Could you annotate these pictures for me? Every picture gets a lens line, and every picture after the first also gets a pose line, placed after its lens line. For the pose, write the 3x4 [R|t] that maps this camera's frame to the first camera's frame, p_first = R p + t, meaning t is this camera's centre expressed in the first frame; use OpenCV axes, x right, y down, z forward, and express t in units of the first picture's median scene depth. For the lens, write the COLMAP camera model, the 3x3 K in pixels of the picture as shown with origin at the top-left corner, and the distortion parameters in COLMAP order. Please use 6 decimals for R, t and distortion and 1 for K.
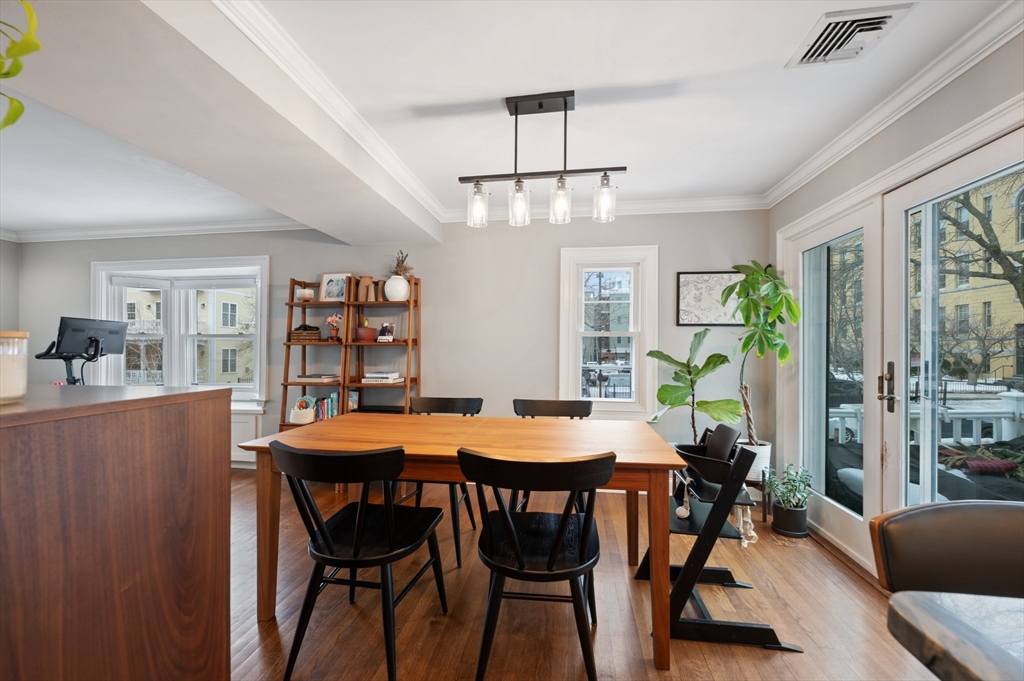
lens RADIAL K [[415.7, 0, 511.0], [0, 415.7, 347.0], [0, 0, 1]] dist [-0.000965, -0.000170]
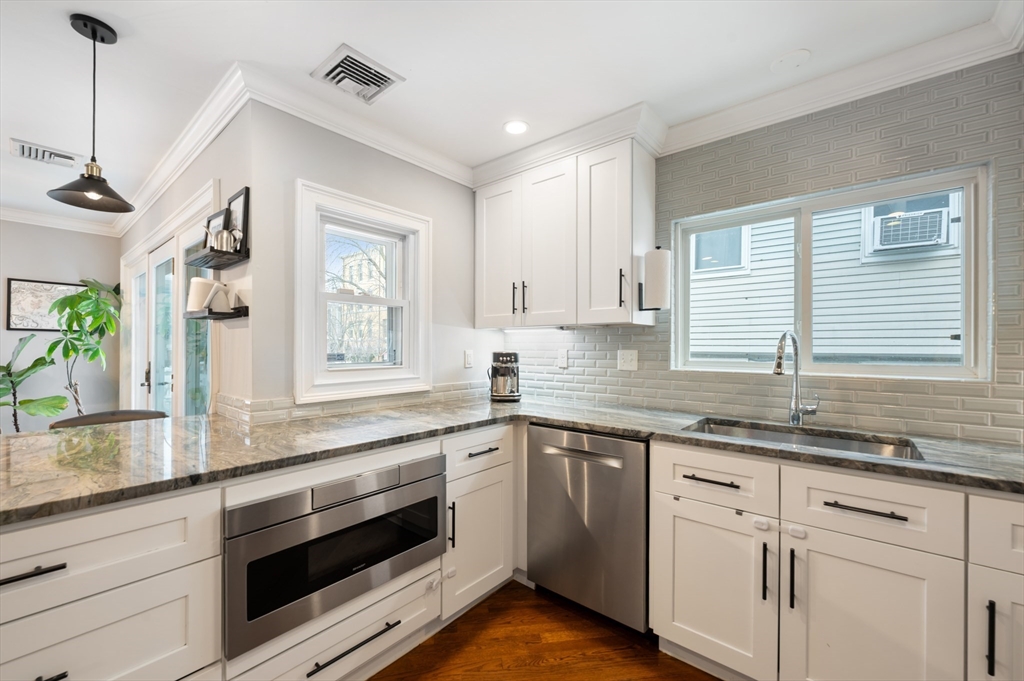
lens RADIAL K [[415.7, 0, 512.8], [0, 415.7, 342.7], [0, 0, 1]] dist [-0.000965, -0.000170]
pose [[0.526628, 0.011817, 0.850014, 0.200794], [-0.006061, 0.999930, -0.010147, -0.017449], [-0.850074, 0.000192, 0.526663, -0.661973]]
